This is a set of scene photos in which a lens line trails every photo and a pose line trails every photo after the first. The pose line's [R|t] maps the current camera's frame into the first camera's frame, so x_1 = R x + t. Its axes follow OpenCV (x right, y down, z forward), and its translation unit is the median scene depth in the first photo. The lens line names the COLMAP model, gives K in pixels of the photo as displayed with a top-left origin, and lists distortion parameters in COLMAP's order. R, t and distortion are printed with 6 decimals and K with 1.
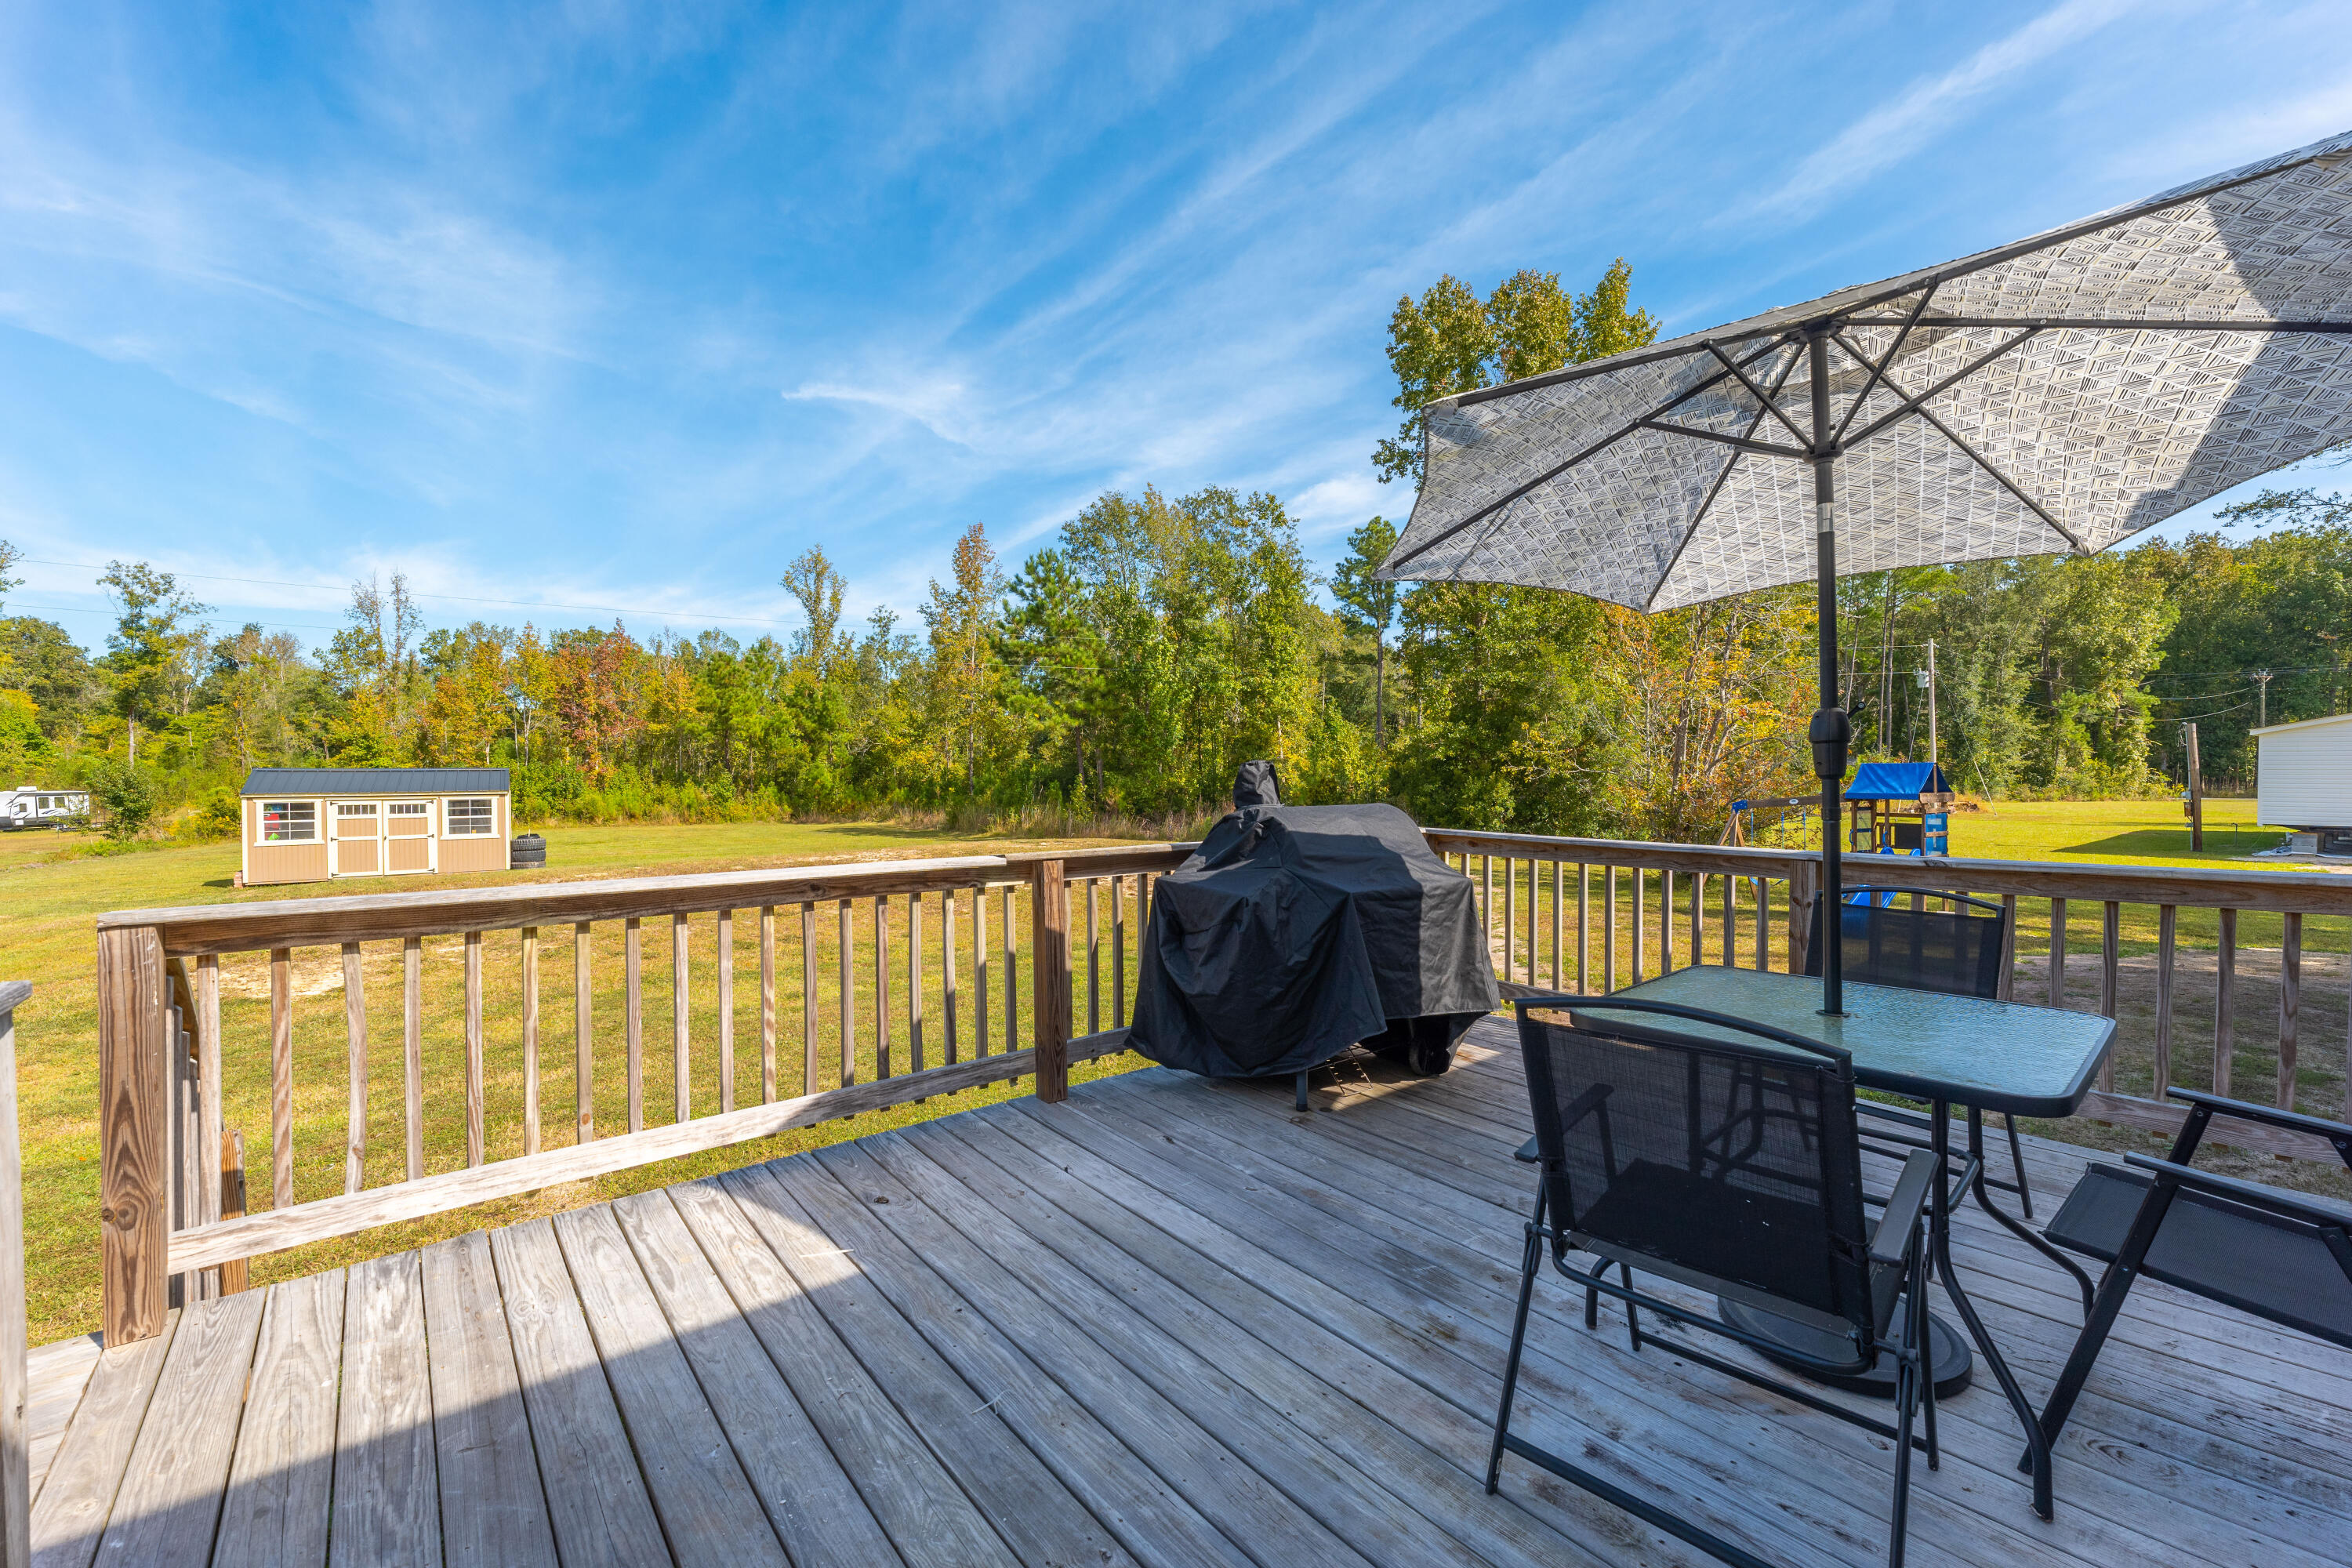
lens RADIAL K [[933.2, 0, 1168.9], [0, 933.2, 801.0], [0, 0, 1]] dist [0.000063, 0.000073]
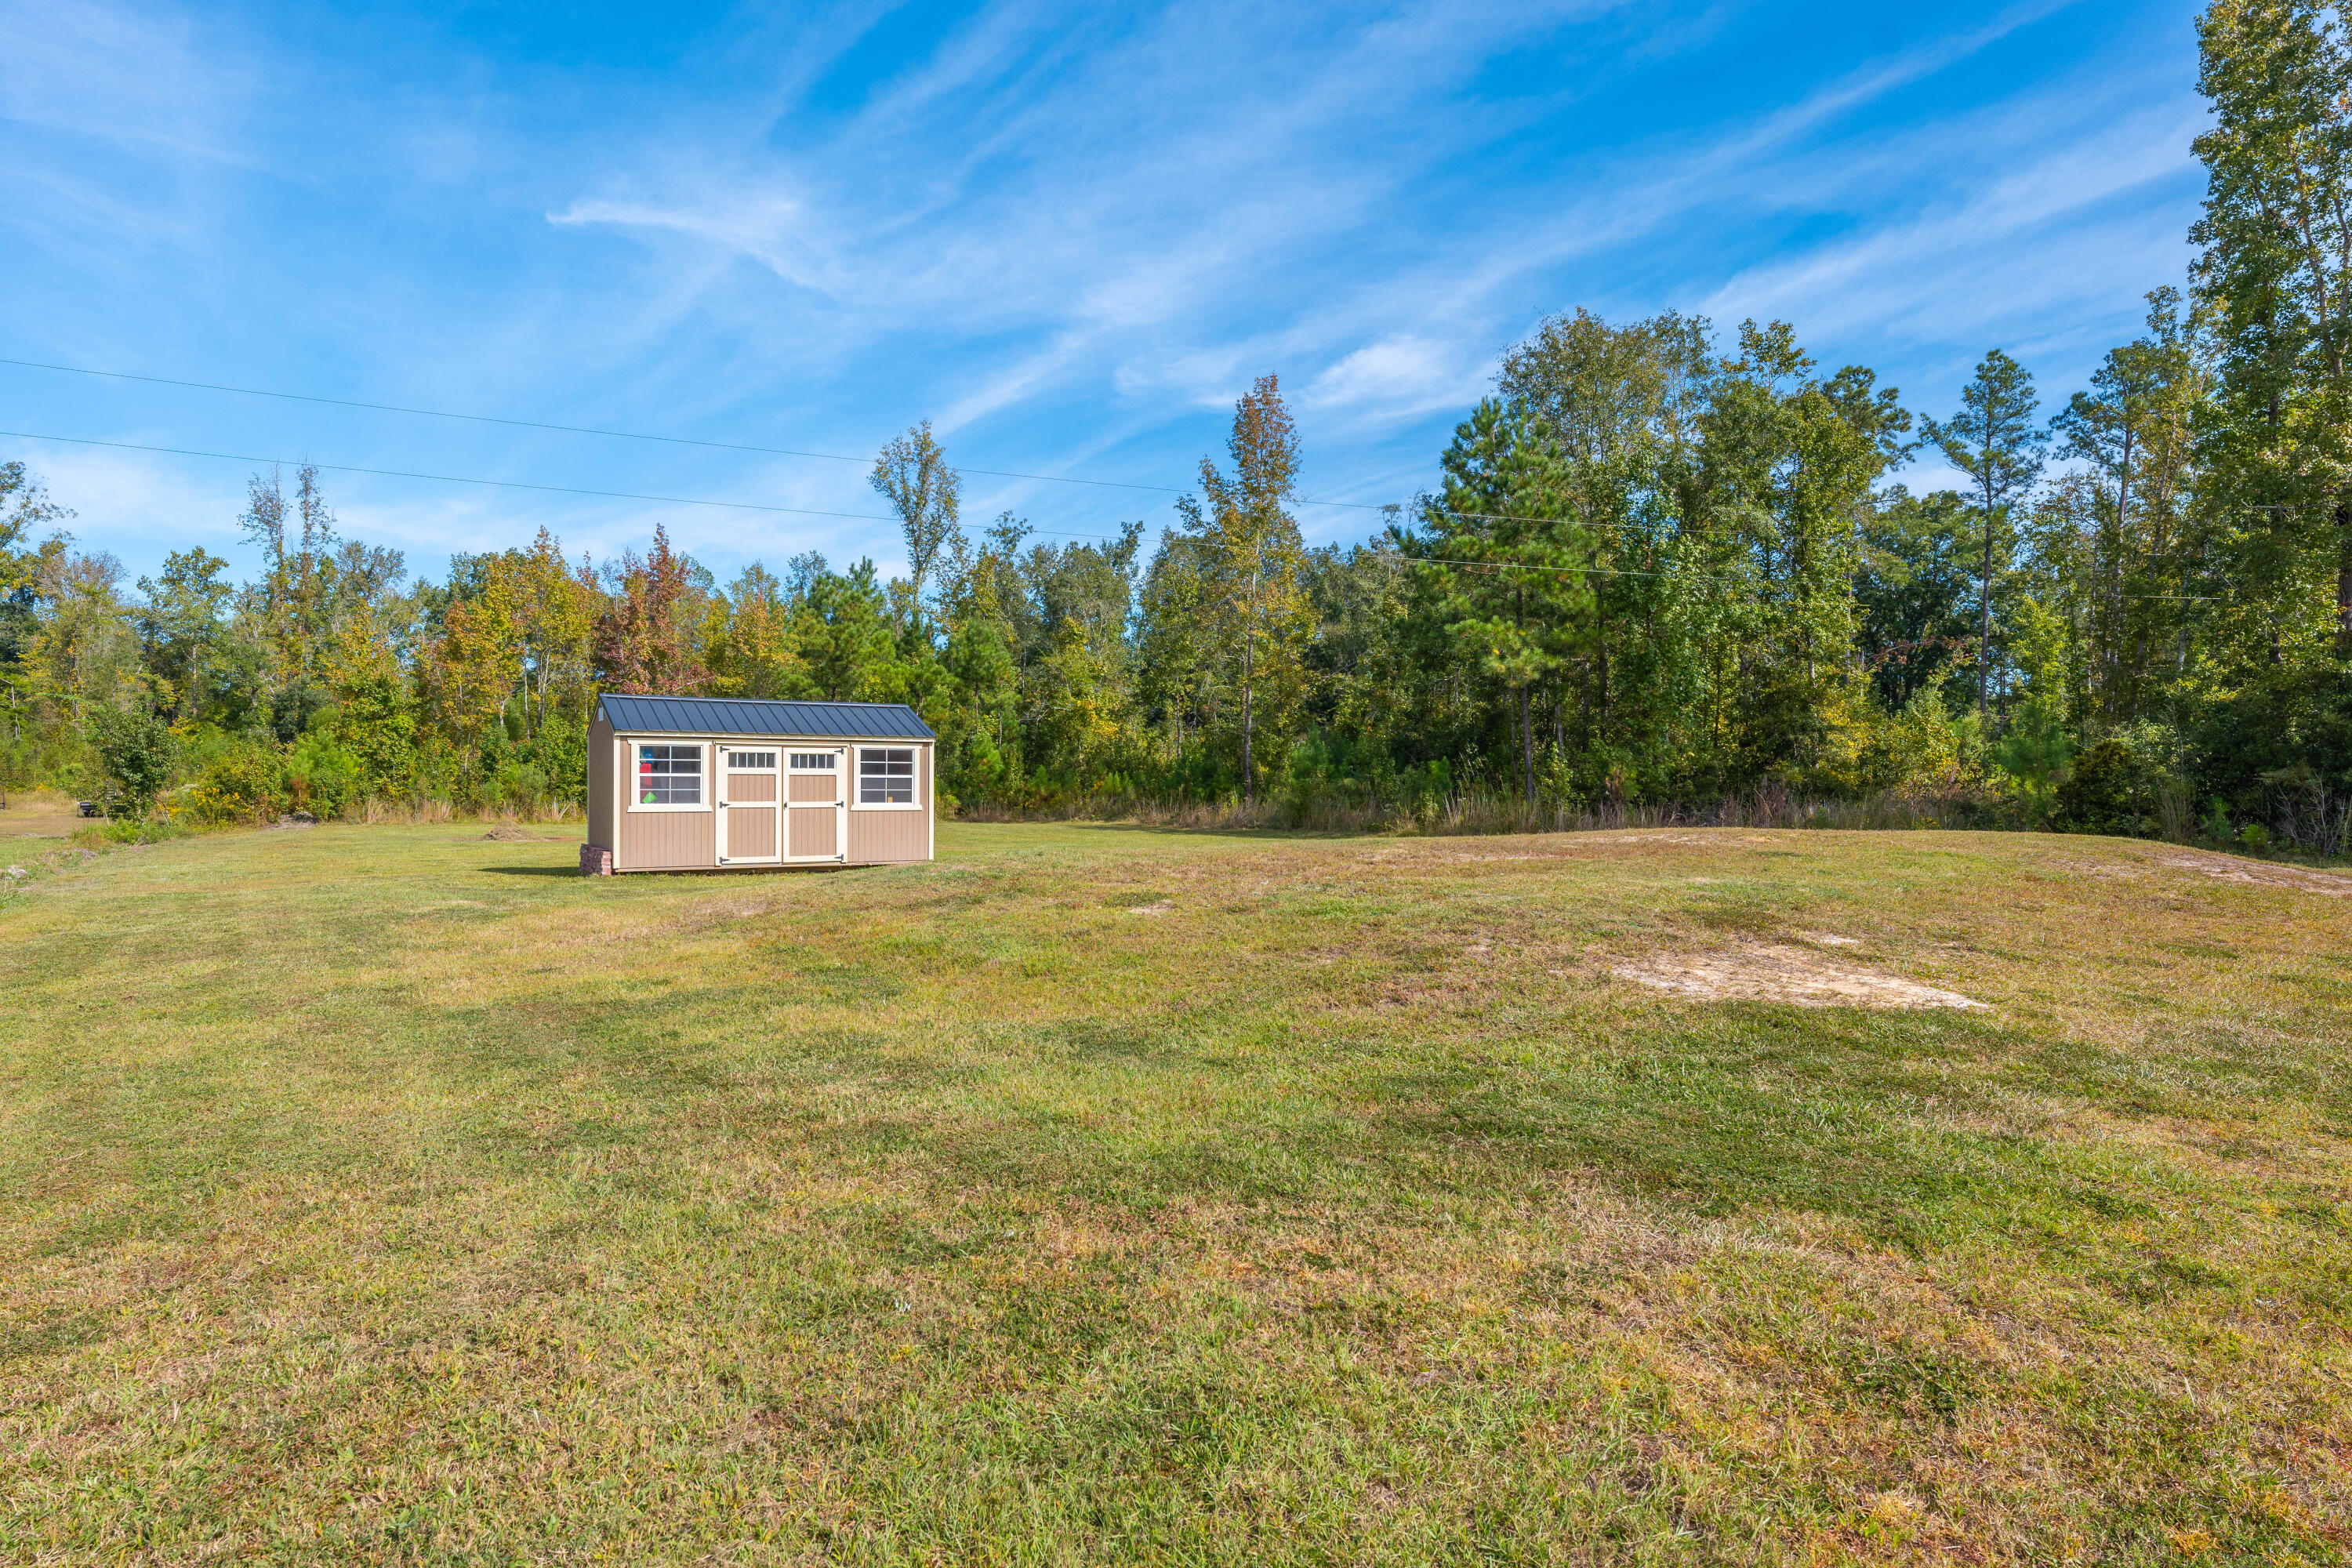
lens RADIAL K [[1347.7, 0, 1176.0], [0, 1347.7, 784.0], [0, 0, 1]] dist [0.003815, -0.001312]
pose [[0.998720, 0.013309, -0.048799, -0.310704], [-0.014398, 0.999653, -0.022047, 0.024368], [0.048489, 0.022721, 0.998565, 0.053968]]
